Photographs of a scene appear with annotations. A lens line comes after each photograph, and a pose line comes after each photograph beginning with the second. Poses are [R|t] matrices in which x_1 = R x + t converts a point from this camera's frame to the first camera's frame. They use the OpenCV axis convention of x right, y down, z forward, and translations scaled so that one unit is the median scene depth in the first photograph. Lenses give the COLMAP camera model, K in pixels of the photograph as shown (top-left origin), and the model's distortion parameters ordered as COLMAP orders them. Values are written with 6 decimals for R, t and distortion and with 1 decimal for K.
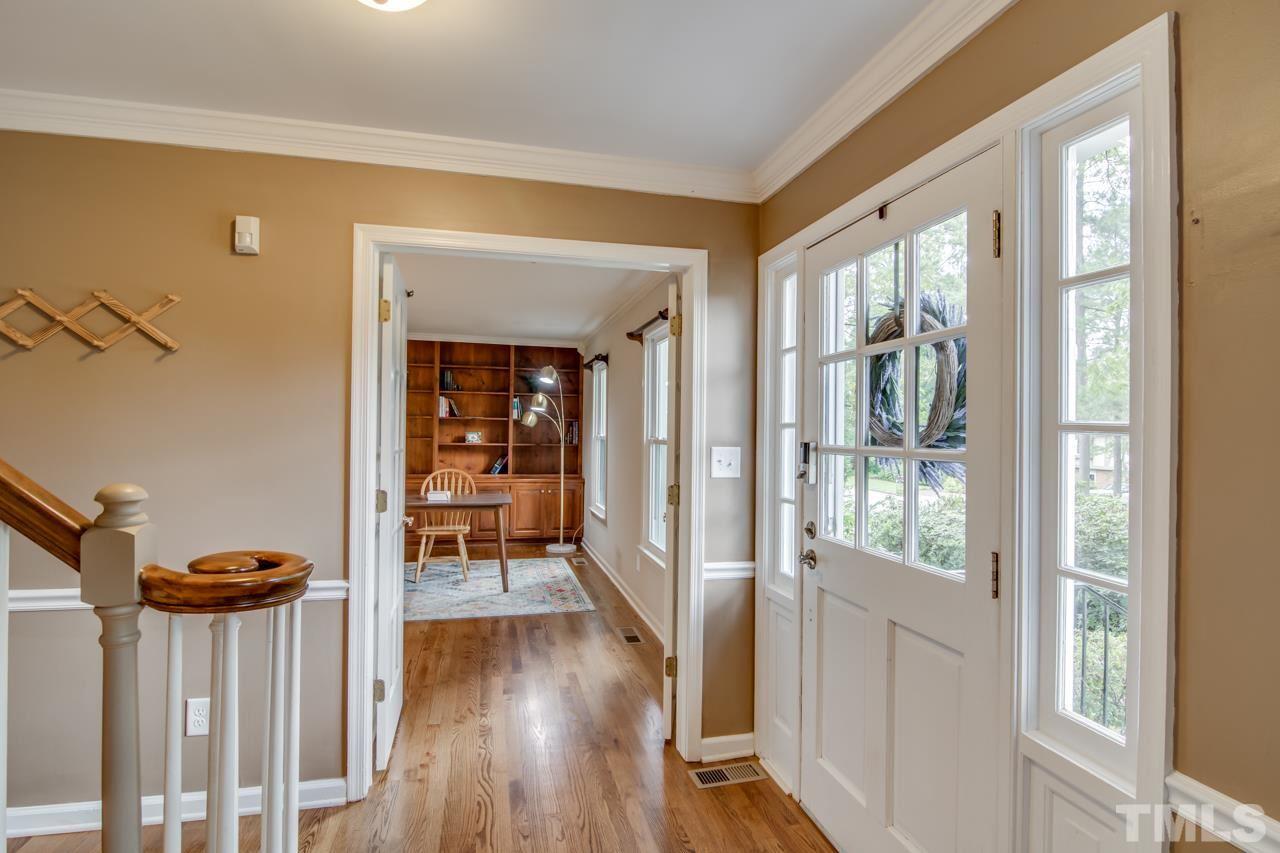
lens RADIAL K [[619.6, 0, 637.6], [0, 619.6, 430.7], [0, 0, 1]] dist [-0.011784, -0.004598]
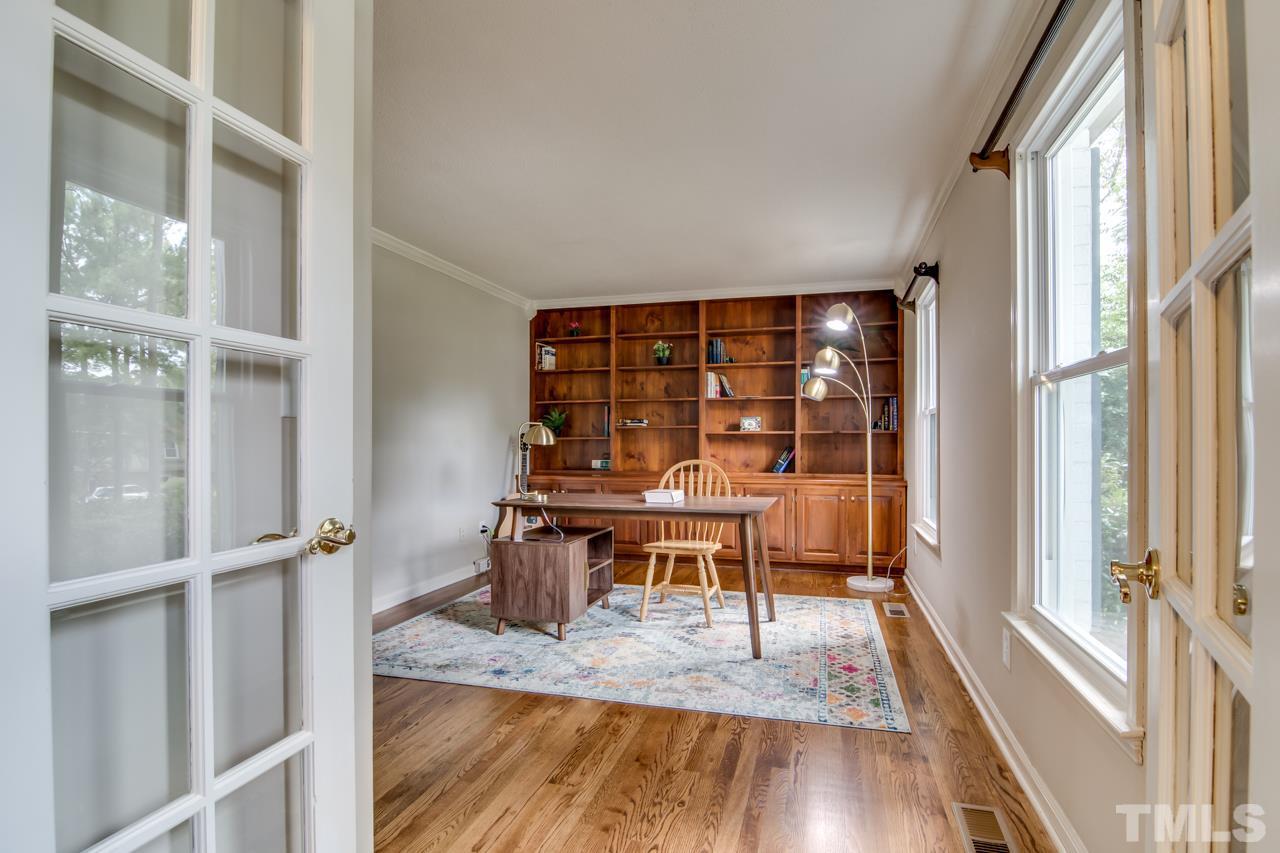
lens RADIAL K [[619.6, 0, 664.2], [0, 619.6, 438.6], [0, 0, 1]] dist [-0.011784, -0.004598]
pose [[0.883236, -0.013173, -0.468744, -0.005206], [0.011734, 0.999913, -0.005990, 0.041401], [0.468782, -0.000210, 0.883314, 0.364796]]
